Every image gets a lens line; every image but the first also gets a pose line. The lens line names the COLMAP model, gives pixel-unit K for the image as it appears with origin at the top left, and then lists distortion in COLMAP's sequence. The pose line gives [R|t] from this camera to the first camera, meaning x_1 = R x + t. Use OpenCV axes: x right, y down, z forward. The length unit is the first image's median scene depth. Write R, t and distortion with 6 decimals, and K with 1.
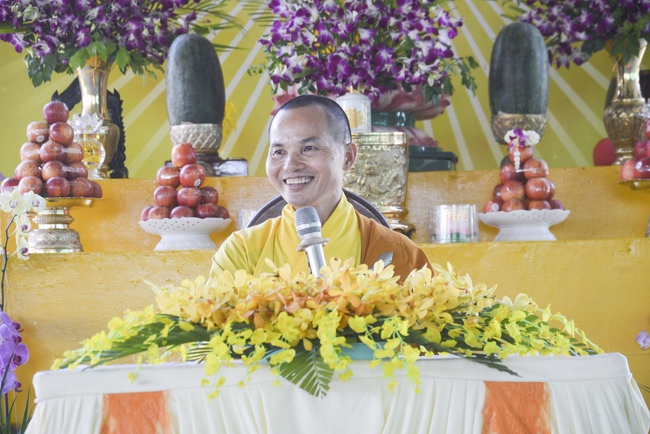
lens RADIAL K [[2812.5, 0, 325.0], [0, 2812.5, 217.0], [0, 0, 1]] dist [0.034780, 0.452579]
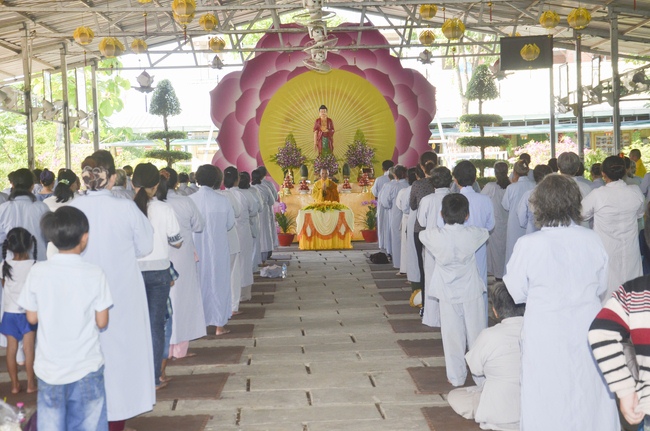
lens RADIAL K [[1295.9, 0, 325.0], [0, 1295.9, 215.5], [0, 0, 1]] dist [0.046468, 0.117359]
pose [[0.999693, -0.007387, 0.023657, -0.075236], [0.005738, 0.997598, 0.069036, -0.174952], [-0.024110, -0.068879, 0.997334, -2.560468]]
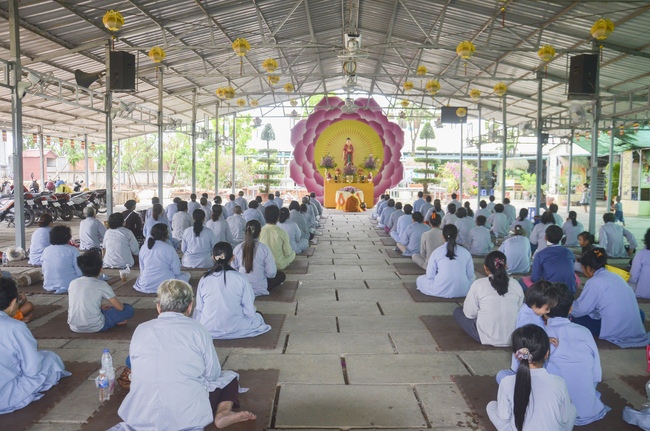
lens RADIAL K [[509.3, 0, 325.0], [0, 509.3, 215.5], [0, 0, 1]] dist [-0.149774, 0.145283]
pose [[0.999451, 0.032738, -0.005082, -0.088720], [-0.031880, 0.992094, 0.121378, -0.145132], [0.009016, -0.121150, 0.992593, -1.734222]]
